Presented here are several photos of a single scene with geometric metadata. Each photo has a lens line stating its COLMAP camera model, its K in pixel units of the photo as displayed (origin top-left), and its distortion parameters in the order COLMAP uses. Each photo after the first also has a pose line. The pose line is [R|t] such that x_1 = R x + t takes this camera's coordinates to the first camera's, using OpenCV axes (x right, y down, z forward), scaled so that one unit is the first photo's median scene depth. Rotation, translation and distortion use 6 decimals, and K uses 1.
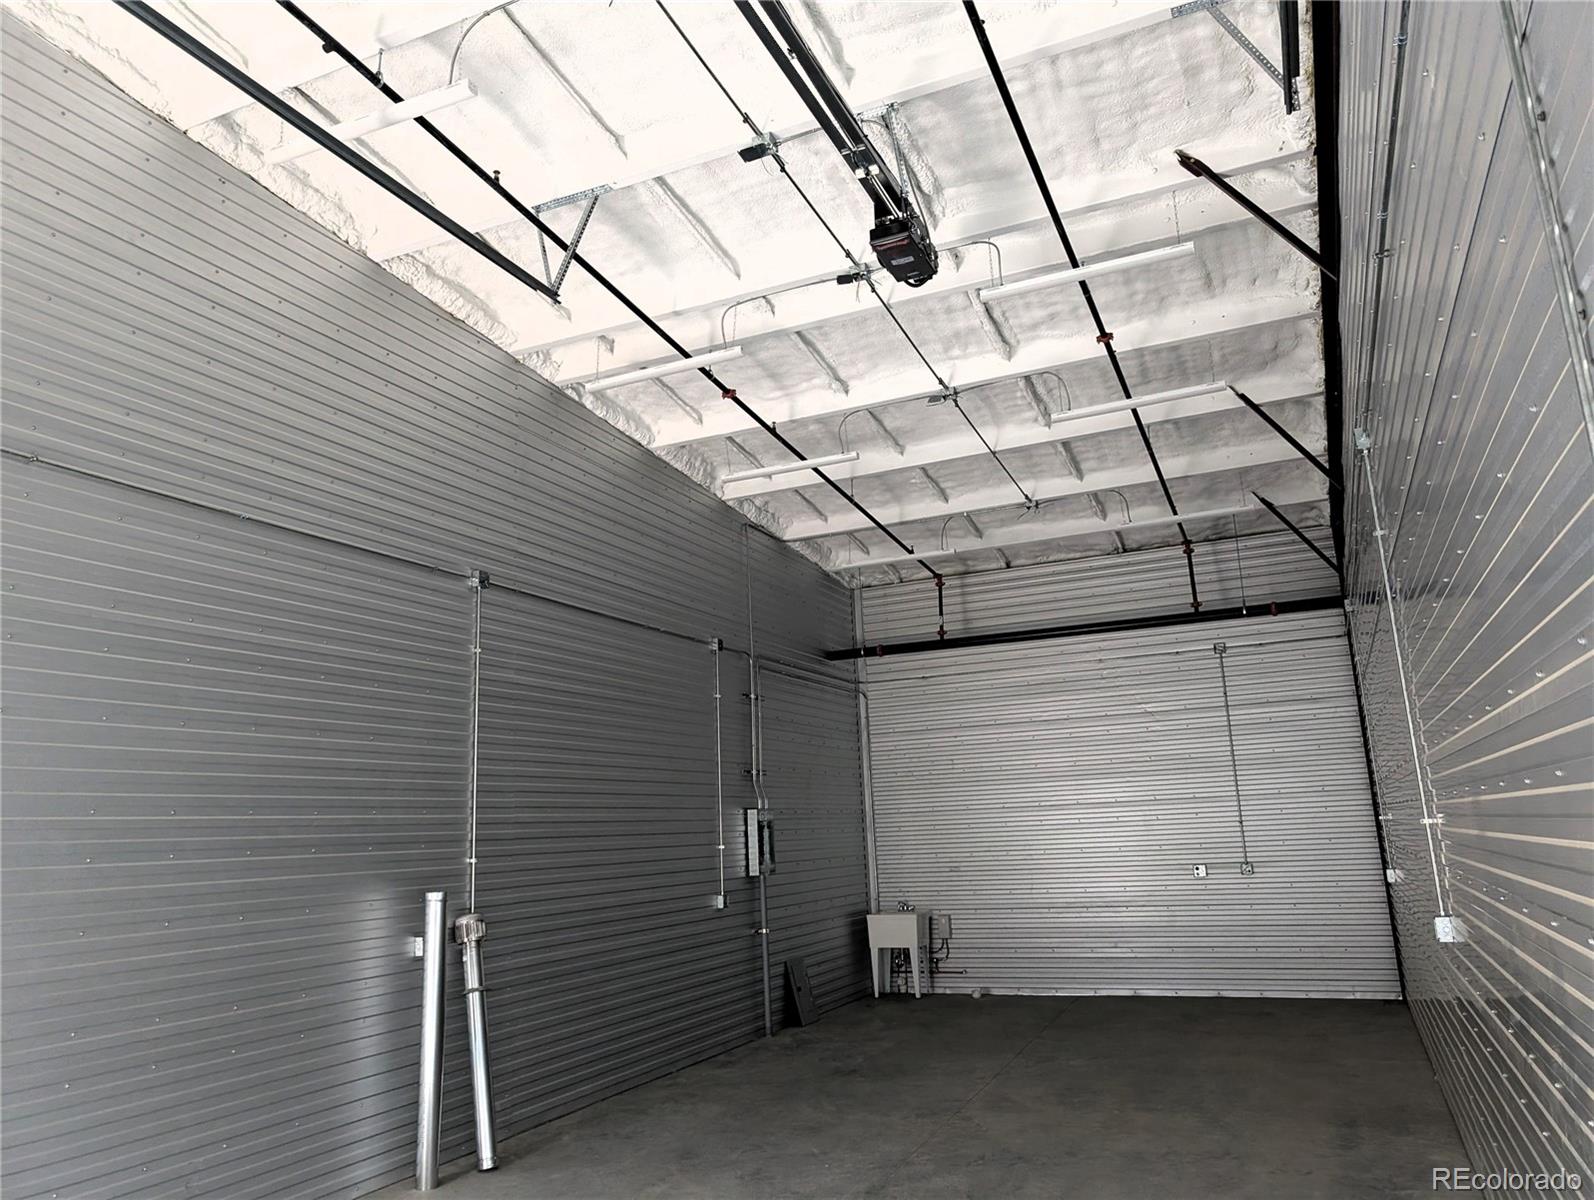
lens RADIAL K [[1156.1, 0, 805.8], [0, 1156.1, 573.9], [0, 0, 1]] dist [0.026681, -0.009181]
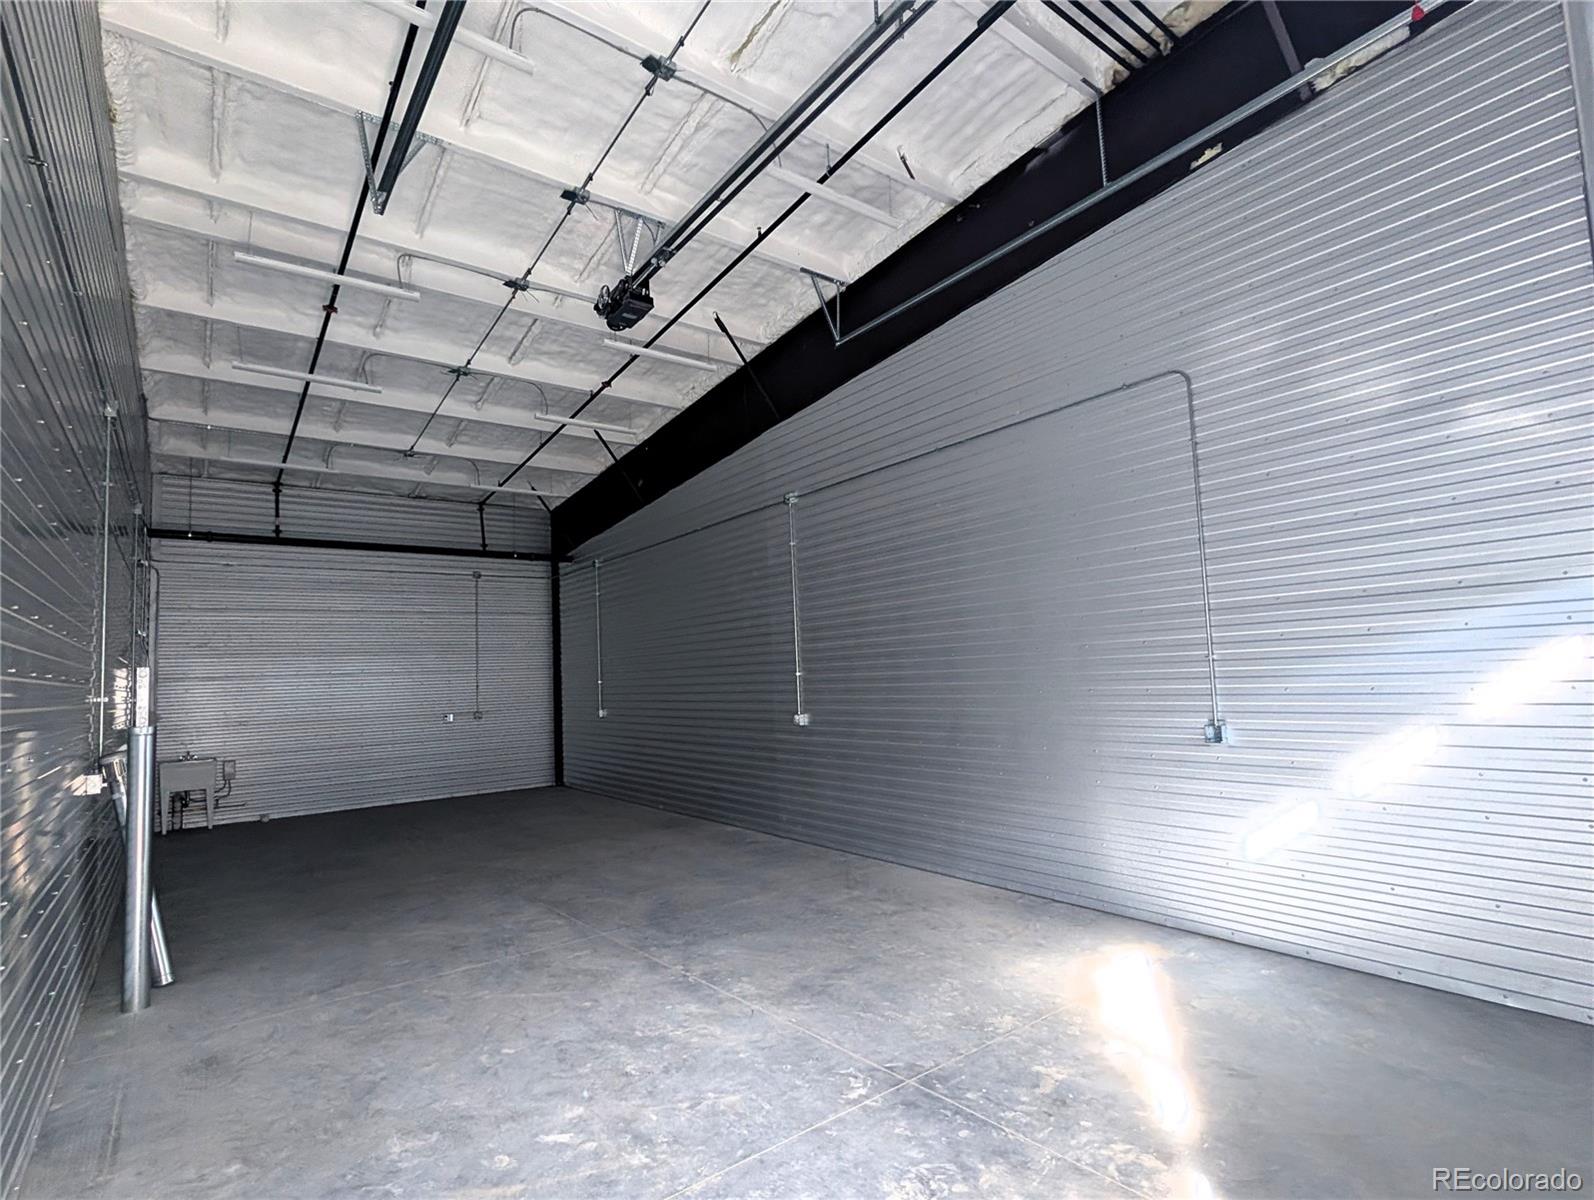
lens RADIAL K [[802.0, 0, 800.2], [0, 802.0, 607.4], [0, 0, 1]] dist [-0.000418, -0.000599]
pose [[0.465039, 0.100664, 0.879548, -0.362139], [-0.176697, 0.984078, -0.019203, 0.049444], [-0.867477, -0.146484, 0.475422, 0.115324]]
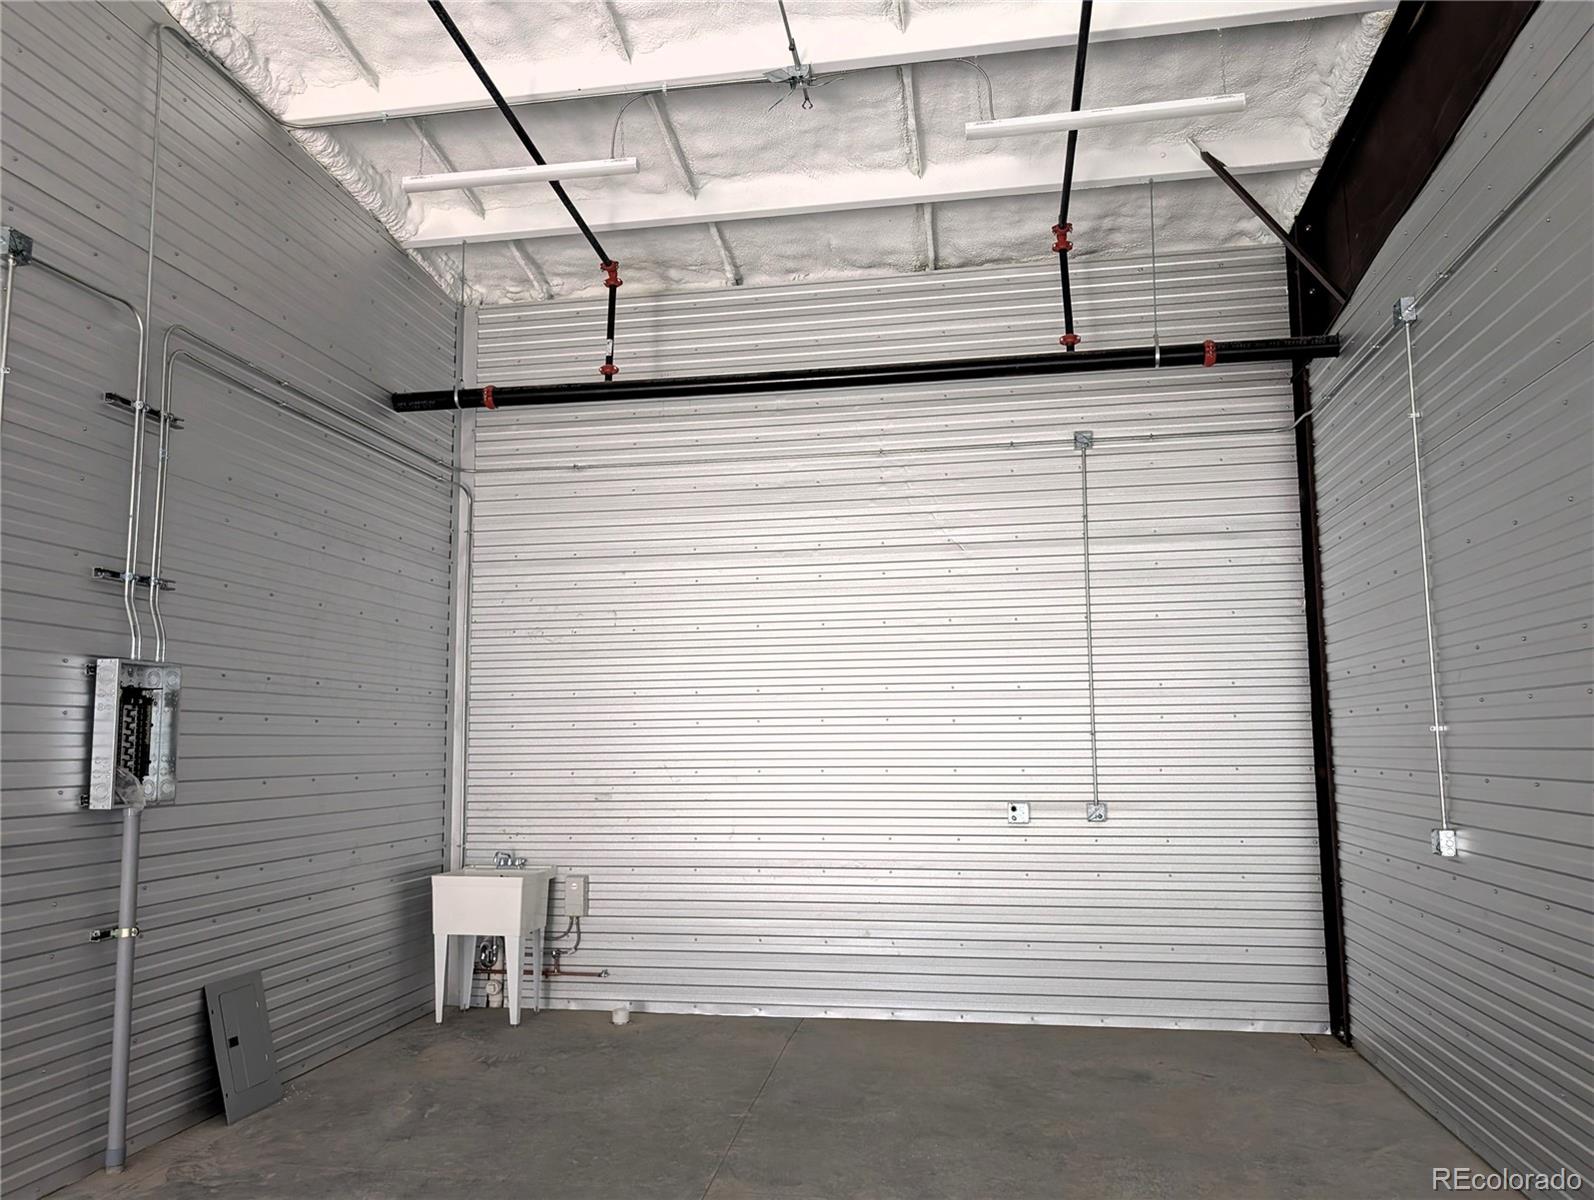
lens RADIAL K [[1156.1, 0, 802.3], [0, 1156.1, 609.1], [0, 0, 1]] dist [0.026681, -0.009181]
pose [[0.967879, 0.065142, 0.242830, 0.082101], [-0.088761, 0.992192, 0.087620, 0.107191], [-0.235226, -0.106359, 0.966104, 0.449901]]
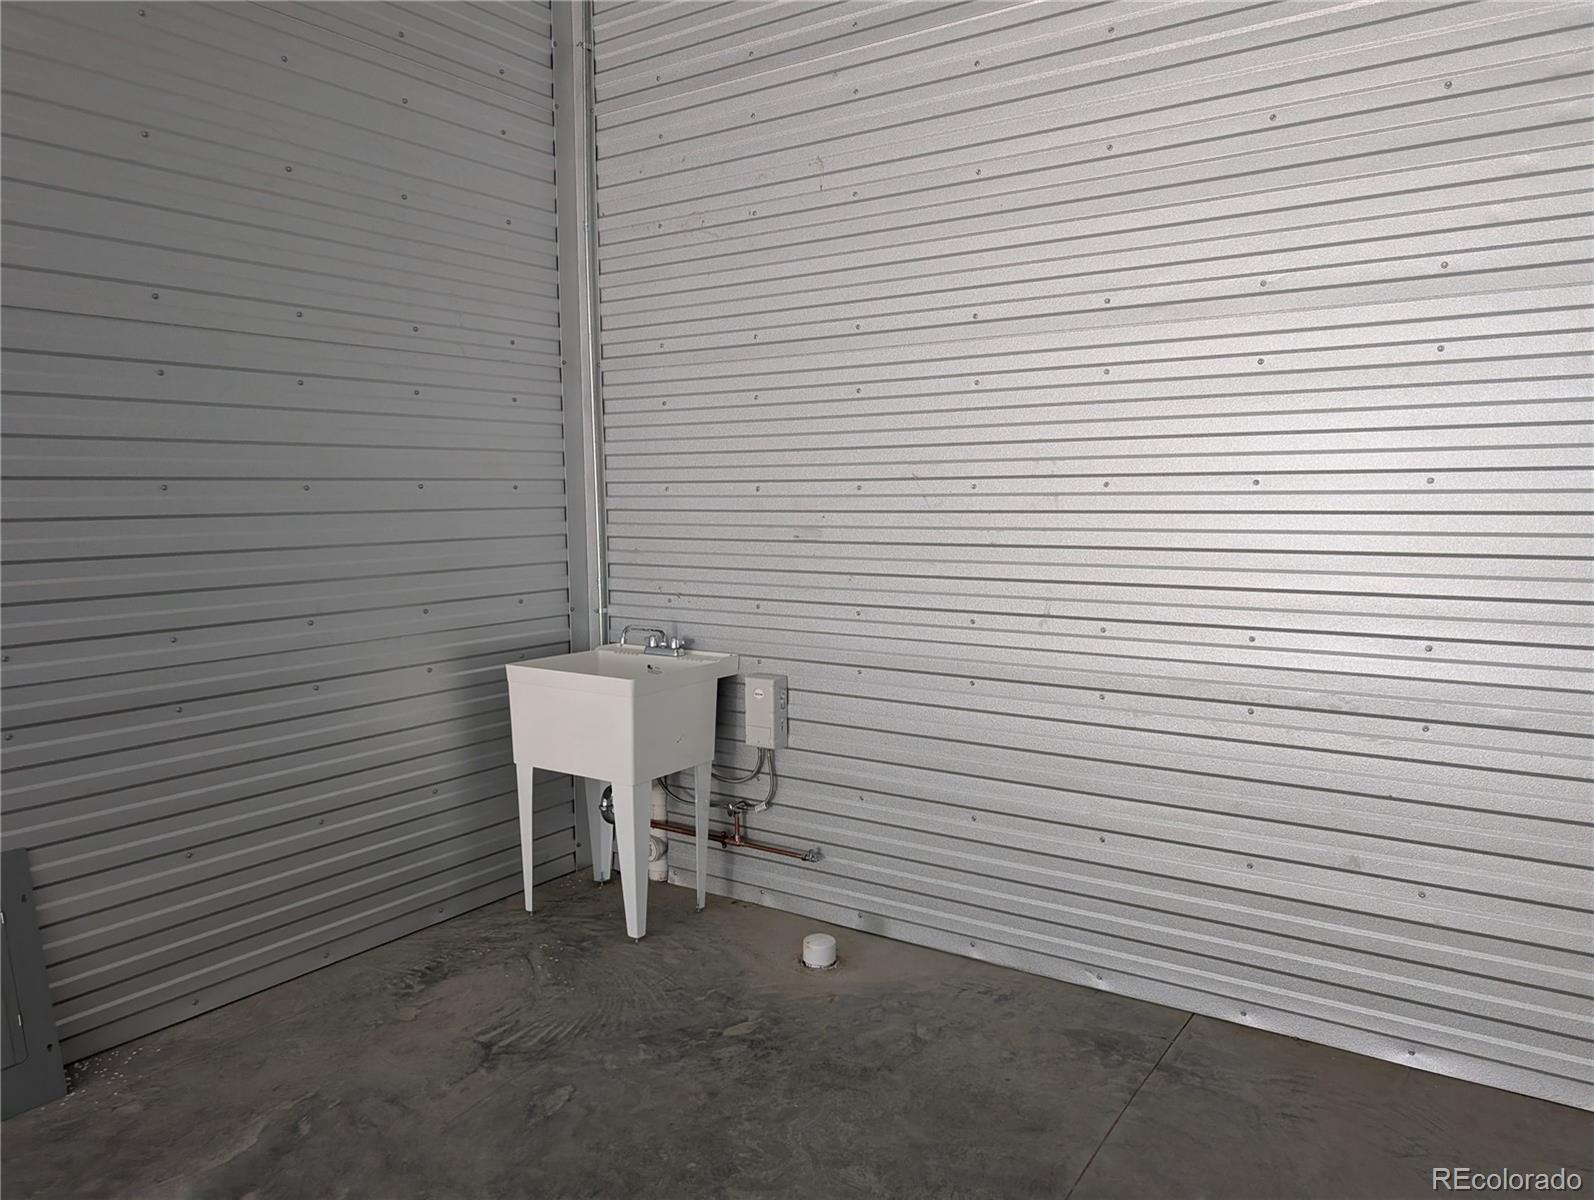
lens RADIAL K [[1156.1, 0, 809.4], [0, 1156.1, 591.1], [0, 0, 1]] dist [0.026681, -0.009181]
pose [[0.984582, 0.054731, -0.166140, 0.186841], [0.000088, 0.949636, 0.313356, 0.181885], [0.174923, -0.308540, 0.934989, 0.744755]]
